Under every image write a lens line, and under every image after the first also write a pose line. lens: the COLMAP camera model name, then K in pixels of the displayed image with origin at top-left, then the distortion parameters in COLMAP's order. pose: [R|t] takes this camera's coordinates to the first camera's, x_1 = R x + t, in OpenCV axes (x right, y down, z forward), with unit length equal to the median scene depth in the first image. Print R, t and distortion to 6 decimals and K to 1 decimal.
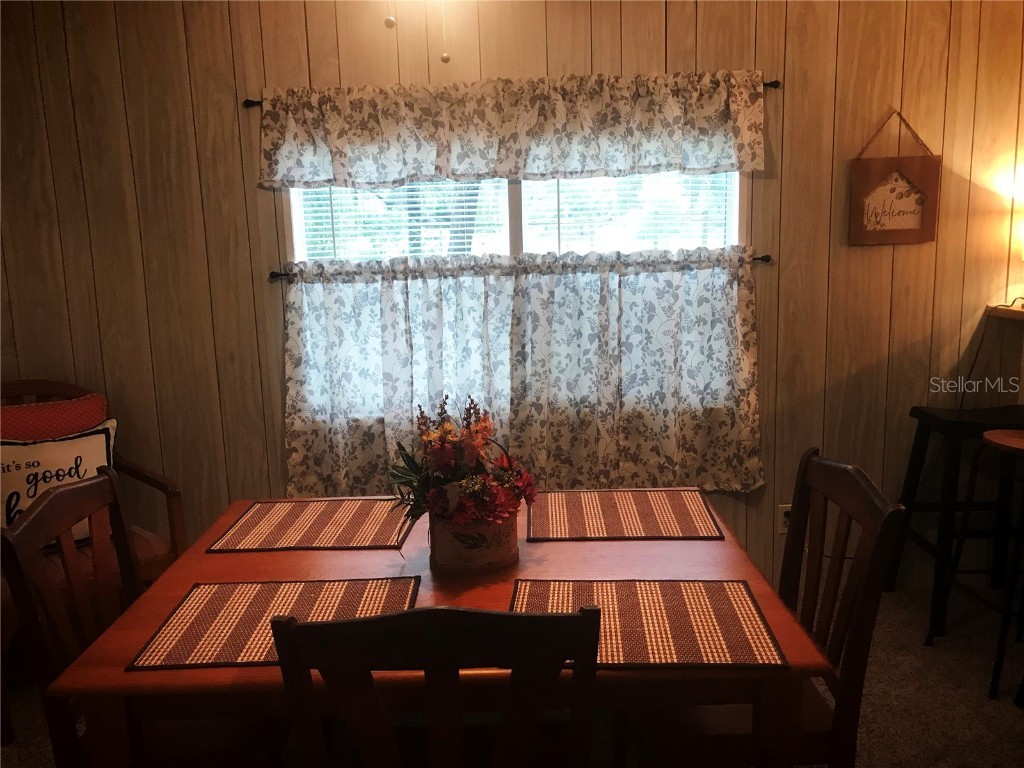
lens RADIAL K [[838.9, 0, 512.0], [0, 838.9, 384.0], [0, 0, 1]] dist [0.070223, -0.115638]
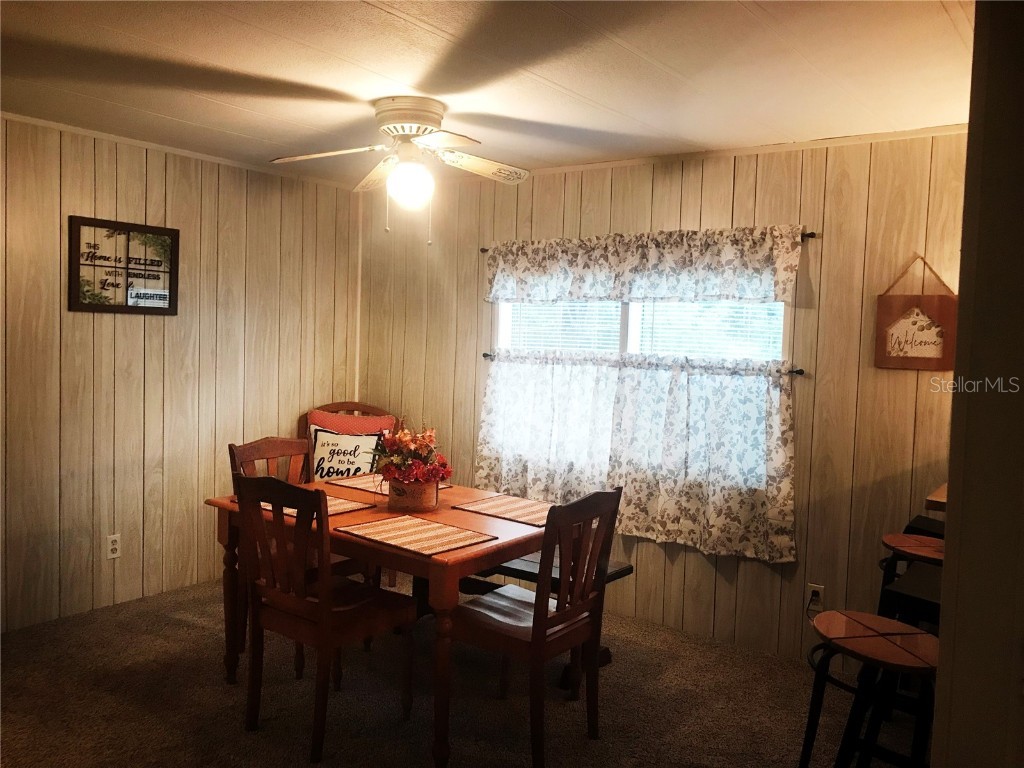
lens RADIAL K [[835.1, 0, 512.0], [0, 835.1, 384.0], [0, 0, 1]] dist [0.124974, -0.286112]
pose [[0.797911, 0.095841, -0.595107, 0.699683], [-0.164914, 0.984320, -0.062591, 0.014130], [0.579777, 0.148083, 0.801205, -0.220906]]
